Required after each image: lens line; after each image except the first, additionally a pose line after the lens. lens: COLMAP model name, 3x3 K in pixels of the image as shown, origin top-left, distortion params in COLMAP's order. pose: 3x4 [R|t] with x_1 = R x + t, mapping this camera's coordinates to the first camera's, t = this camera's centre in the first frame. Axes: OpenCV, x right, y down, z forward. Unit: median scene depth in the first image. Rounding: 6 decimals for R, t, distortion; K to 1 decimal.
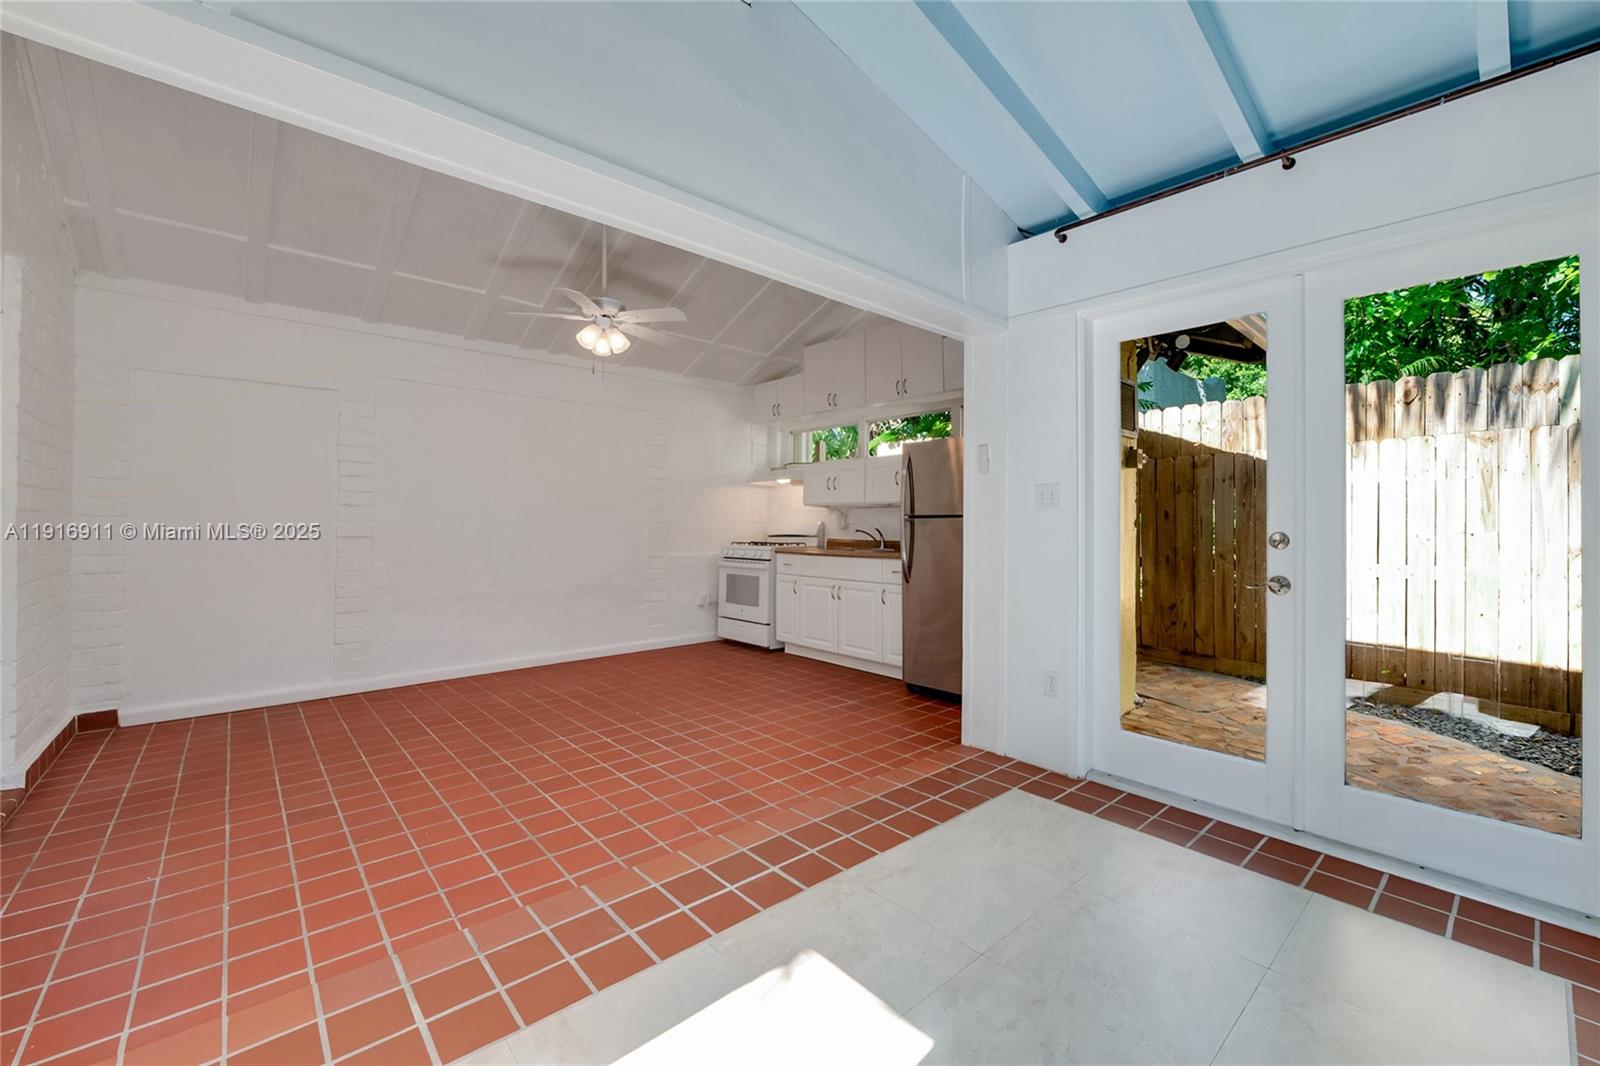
lens RADIAL K [[648.1, 0, 800.4], [0, 648.1, 518.8], [0, 0, 1]] dist [-0.000606, -0.007903]
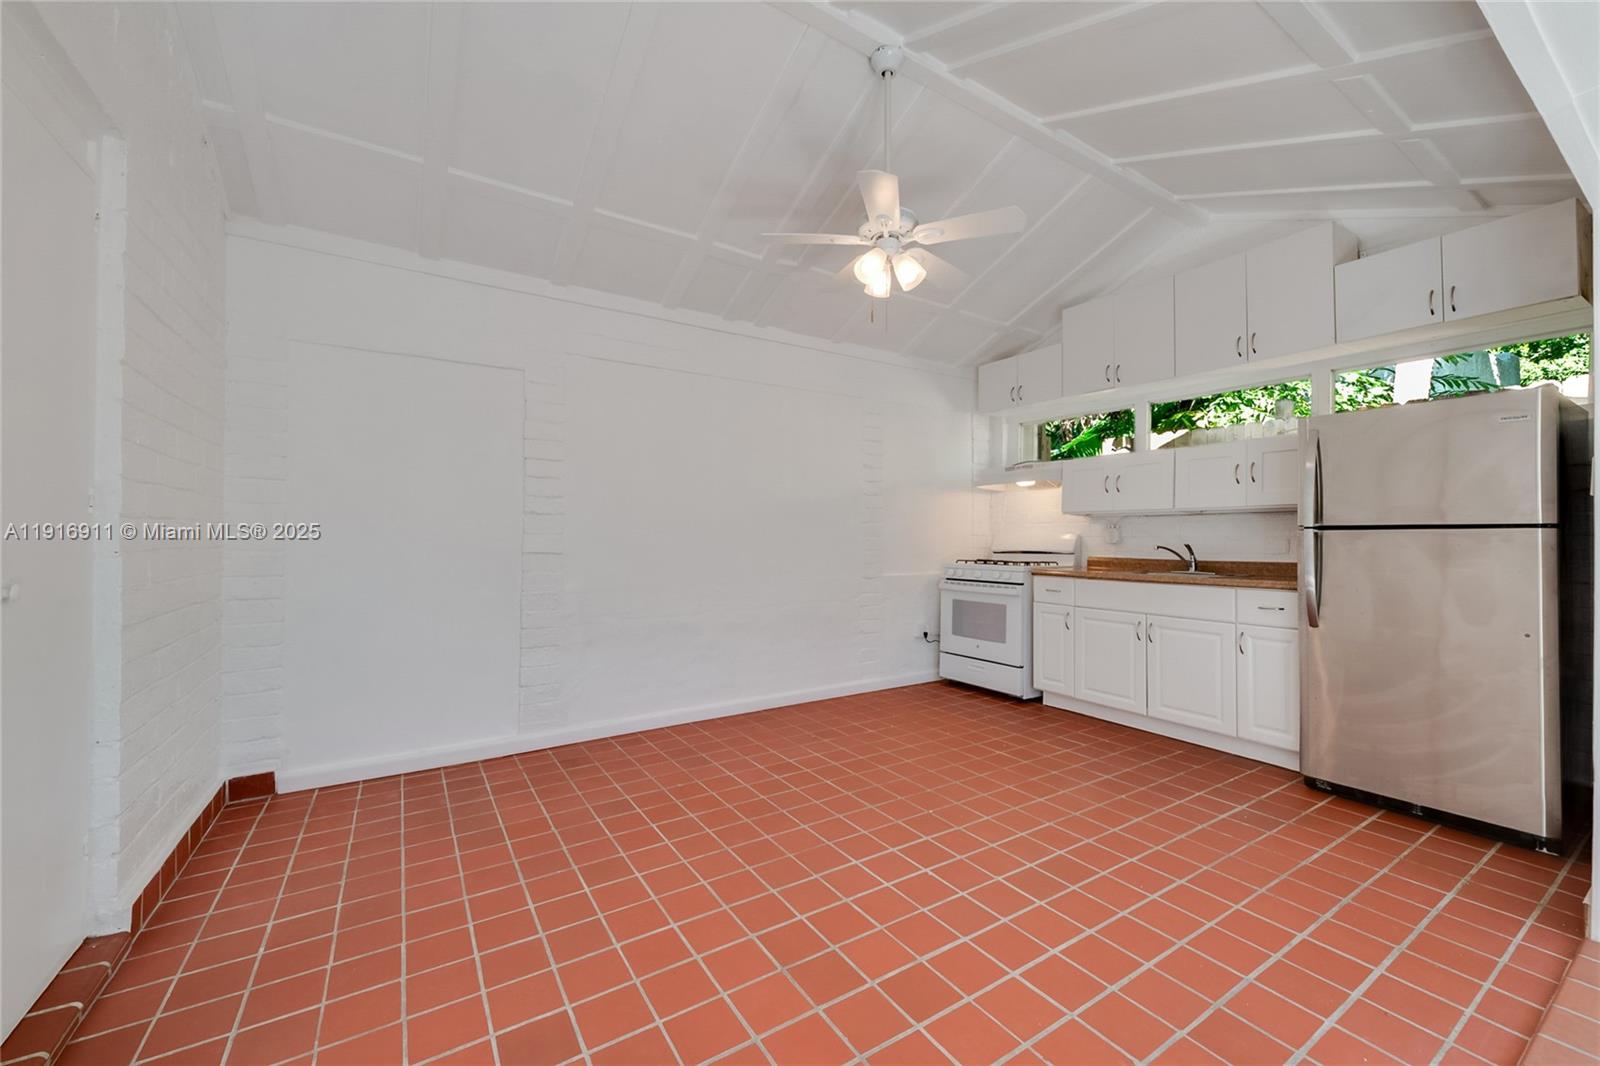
lens RADIAL K [[628.8, 0, 800.0], [0, 628.8, 533.0], [0, 0, 1]] dist [0.001851, -0.011288]
pose [[0.987783, 0.001552, -0.155826, -0.234006], [-0.001129, 0.999995, 0.002800, 0.000933], [0.155830, -0.002589, 0.987781, 0.259170]]
